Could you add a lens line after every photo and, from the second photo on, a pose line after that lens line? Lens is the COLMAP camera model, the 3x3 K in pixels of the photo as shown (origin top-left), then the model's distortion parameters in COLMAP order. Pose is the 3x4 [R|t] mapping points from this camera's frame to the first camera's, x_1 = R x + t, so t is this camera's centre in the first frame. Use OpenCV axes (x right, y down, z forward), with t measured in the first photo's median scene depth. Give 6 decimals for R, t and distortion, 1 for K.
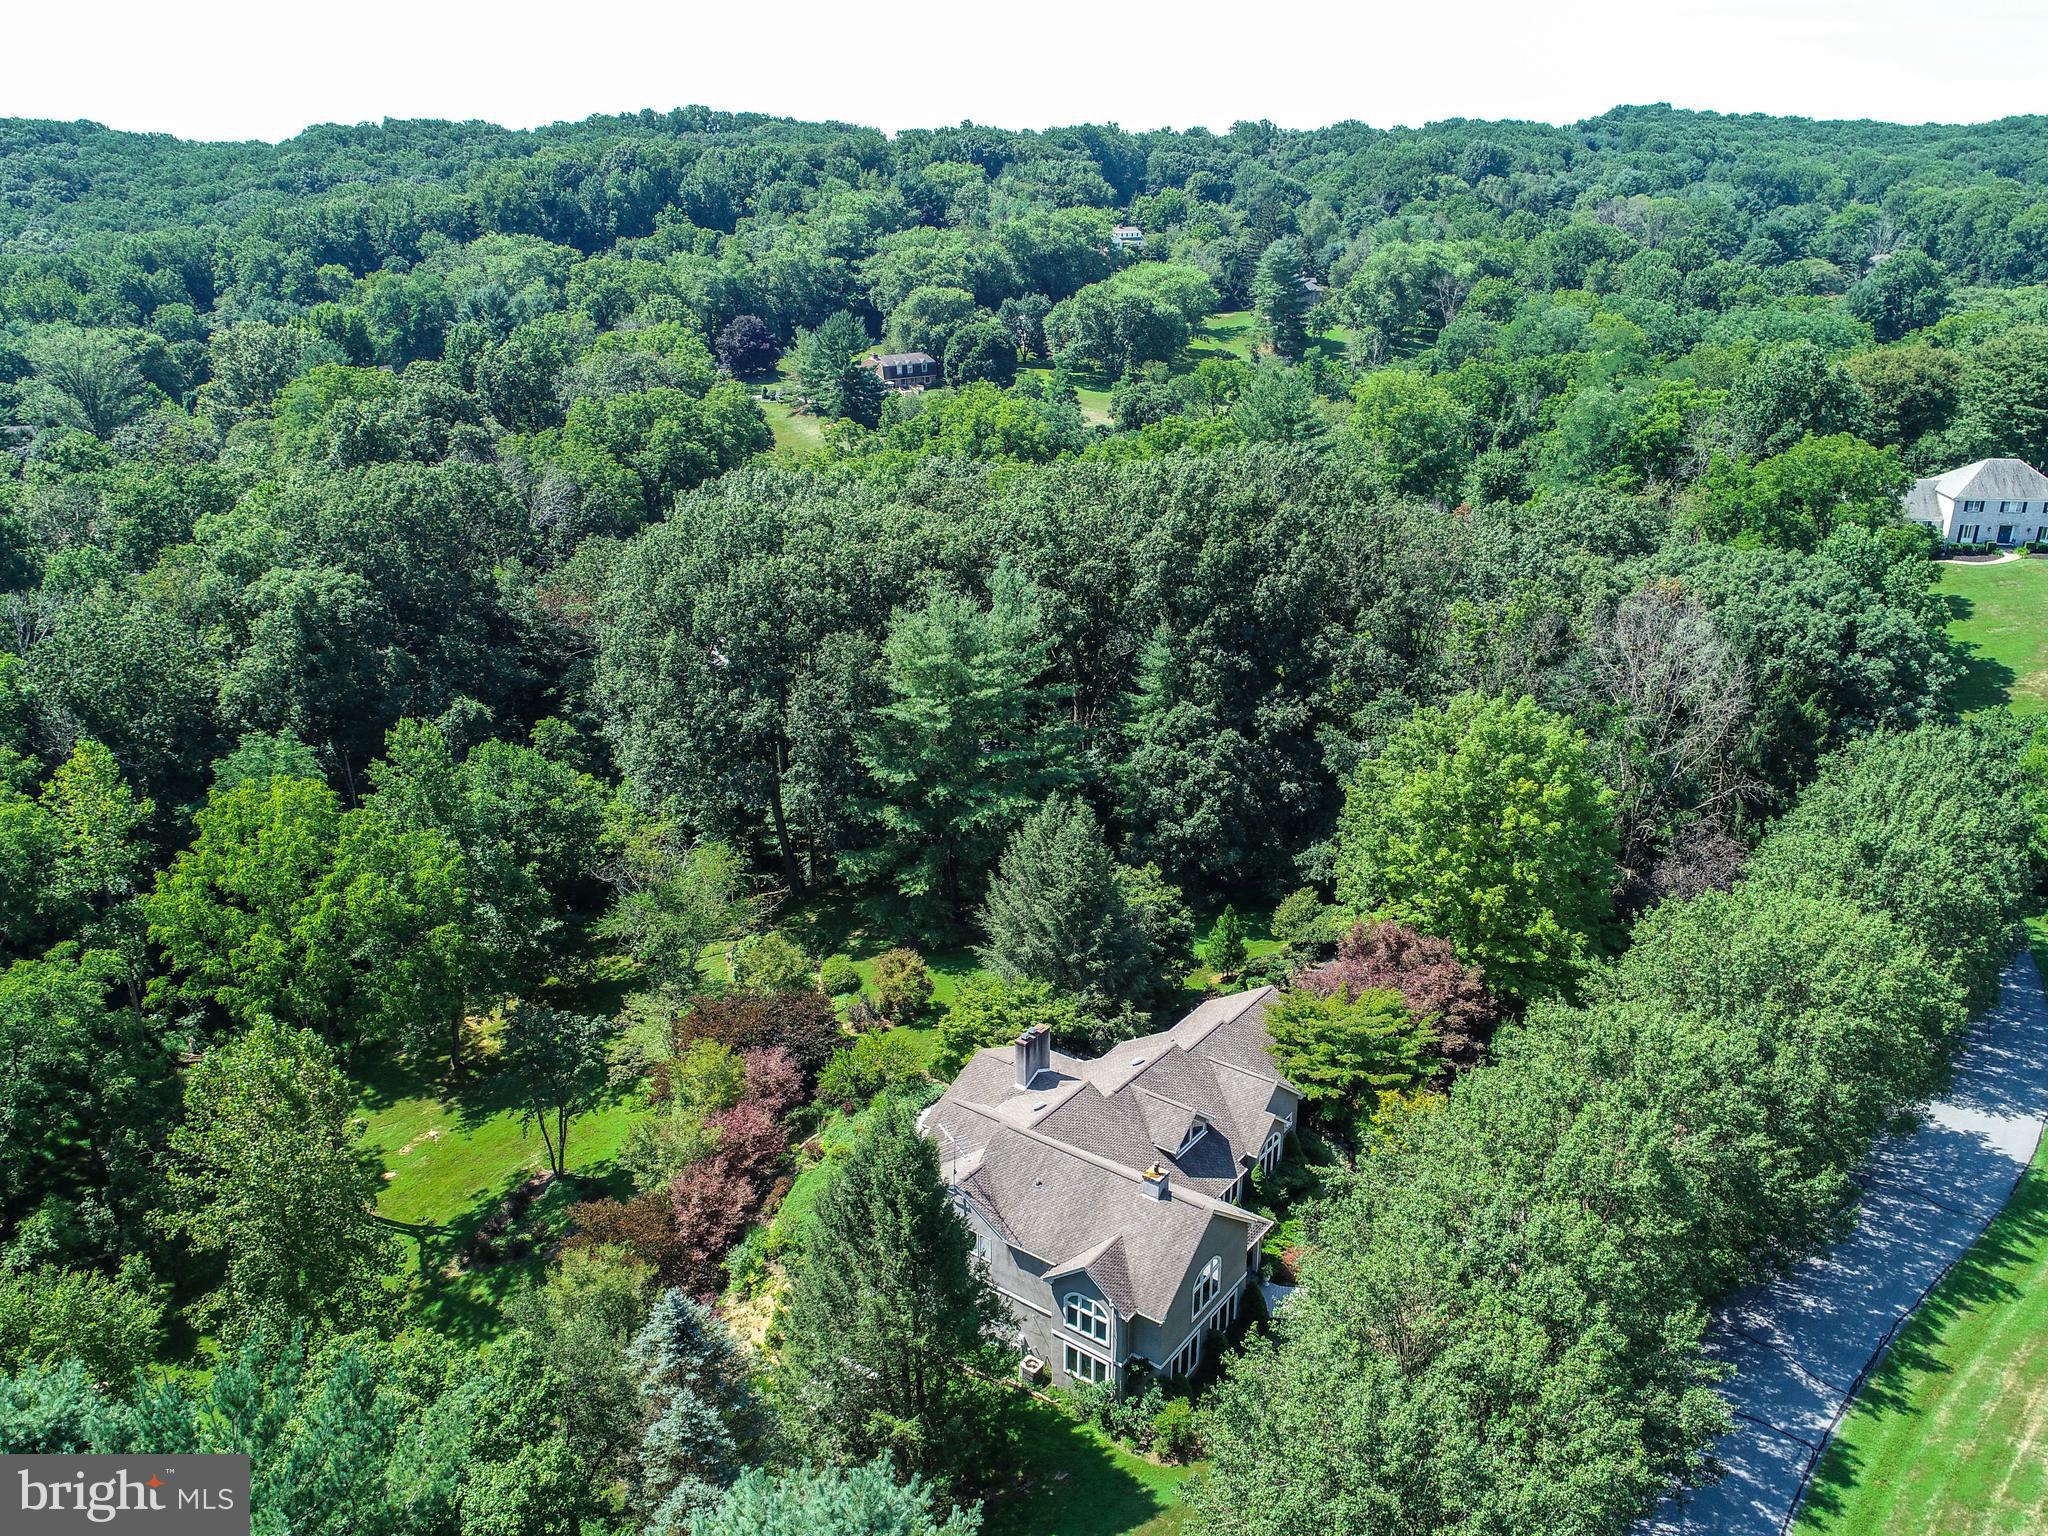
lens RADIAL K [[1542.9, 0, 1028.2], [0, 1542.9, 768.3], [0, 0, 1]] dist [-0.000445, -0.000876]
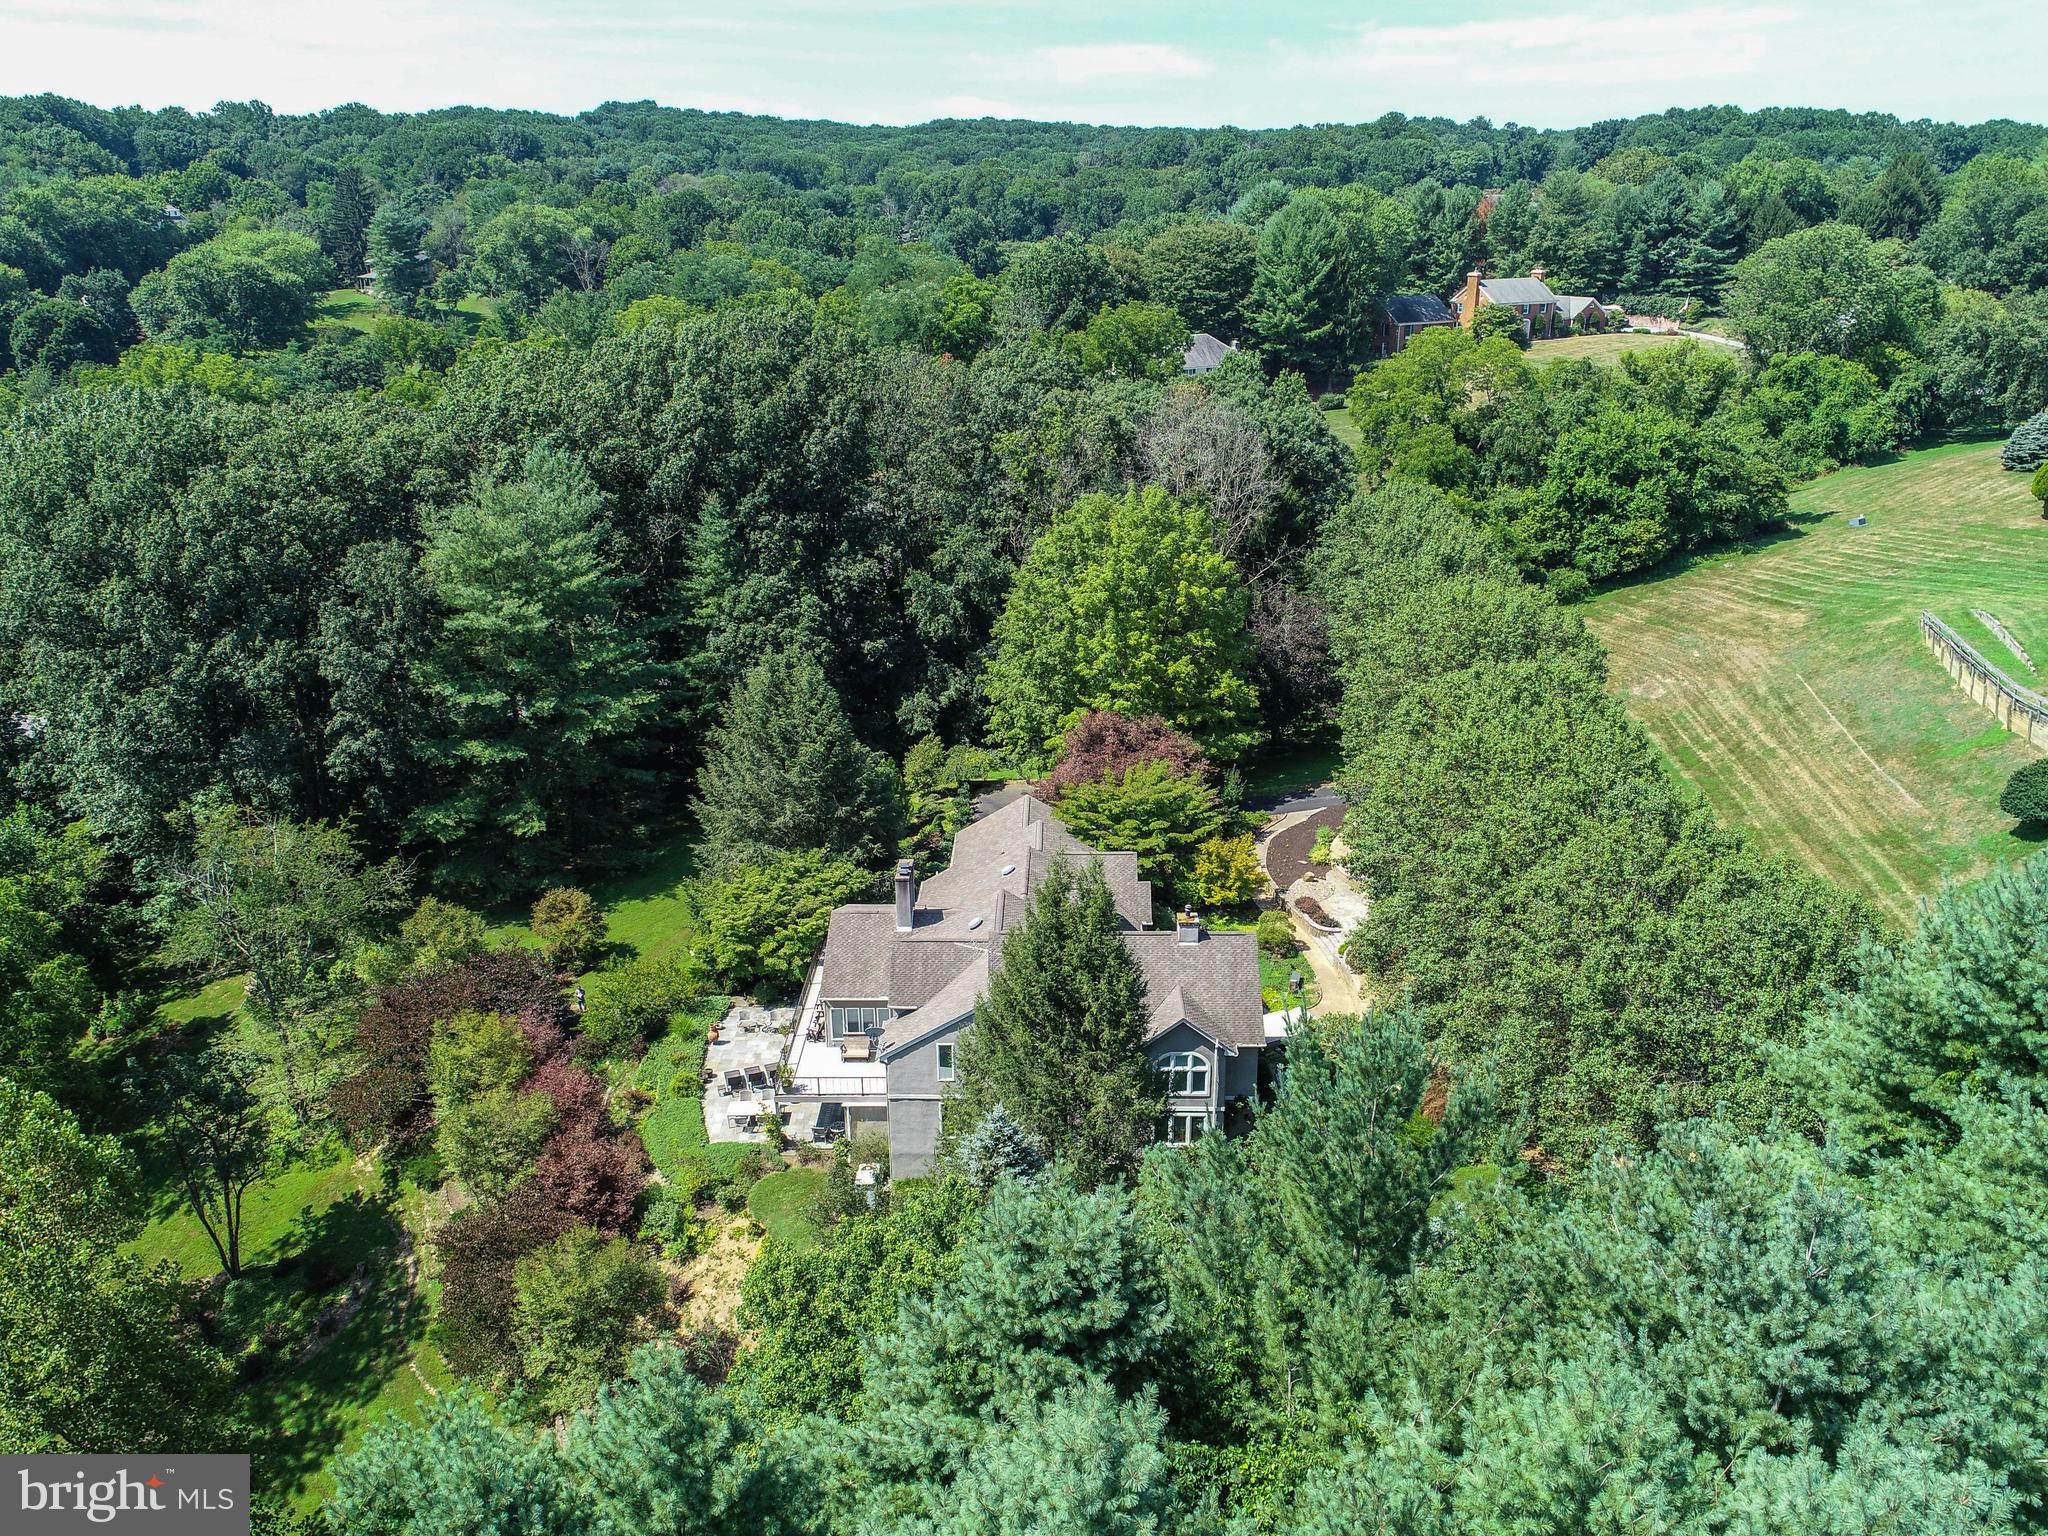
lens RADIAL K [[1542.9, 0, 1026.2], [0, 1542.9, 769.6], [0, 0, 1]] dist [-0.000445, -0.000876]
pose [[0.819897, -0.204812, 0.534623, -0.289319], [0.207562, 0.976628, 0.055825, 0.054664], [-0.533561, 0.065197, 0.843245, 0.129501]]
